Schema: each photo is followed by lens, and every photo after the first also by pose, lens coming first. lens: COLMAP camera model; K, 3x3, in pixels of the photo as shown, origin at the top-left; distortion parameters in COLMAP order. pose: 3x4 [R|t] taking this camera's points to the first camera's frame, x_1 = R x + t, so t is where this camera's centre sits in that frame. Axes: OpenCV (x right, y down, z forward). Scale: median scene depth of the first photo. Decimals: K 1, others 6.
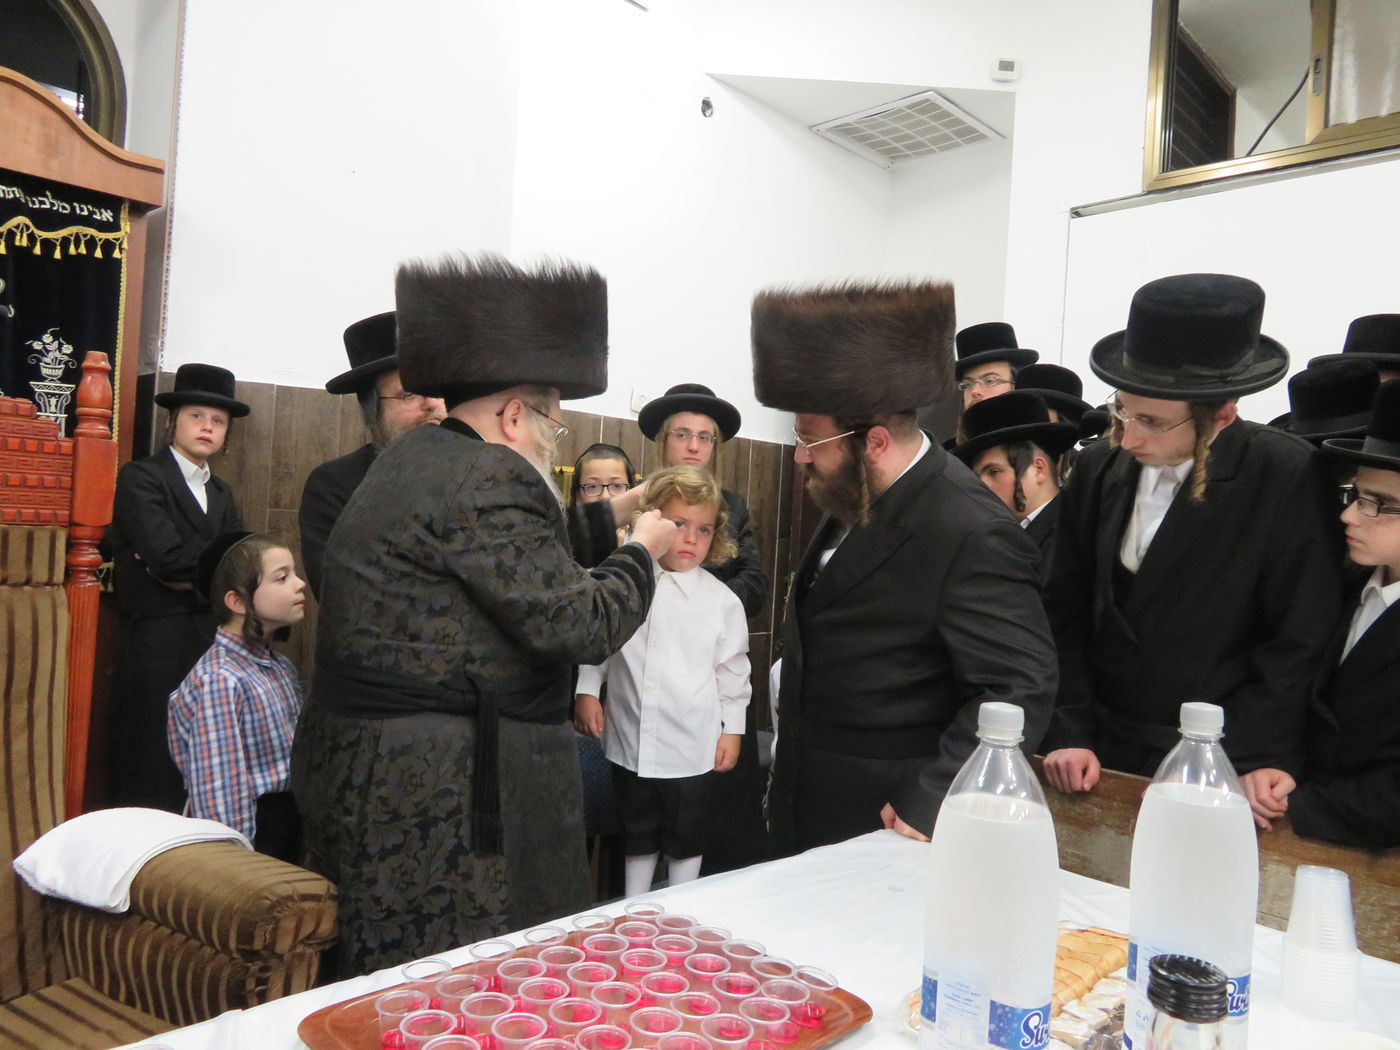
lens RADIAL K [[994.3, 0, 697.8], [0, 994.3, 524.5], [0, 0, 1]] dist [-0.005564, 0.005103]
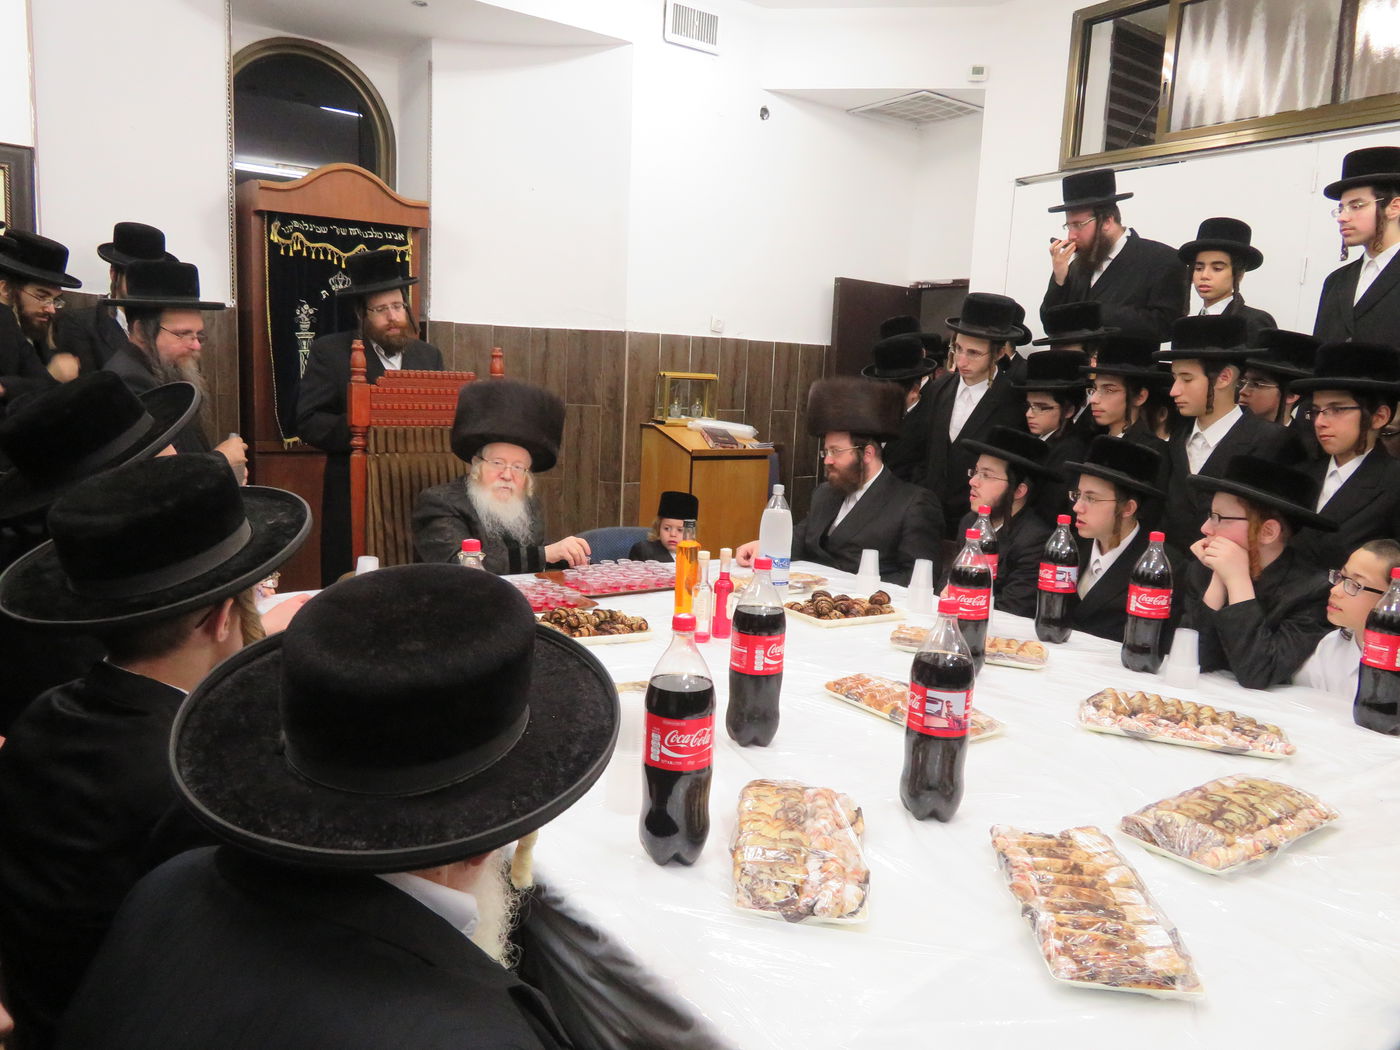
lens RADIAL K [[994.3, 0, 701.3], [0, 994.3, 525.7], [0, 0, 1]] dist [-0.005564, 0.005103]
pose [[0.985960, 0.011563, -0.166578, 0.165920], [0.013258, 0.989029, 0.147127, -0.040647], [0.166452, -0.147270, 0.974990, -0.509206]]
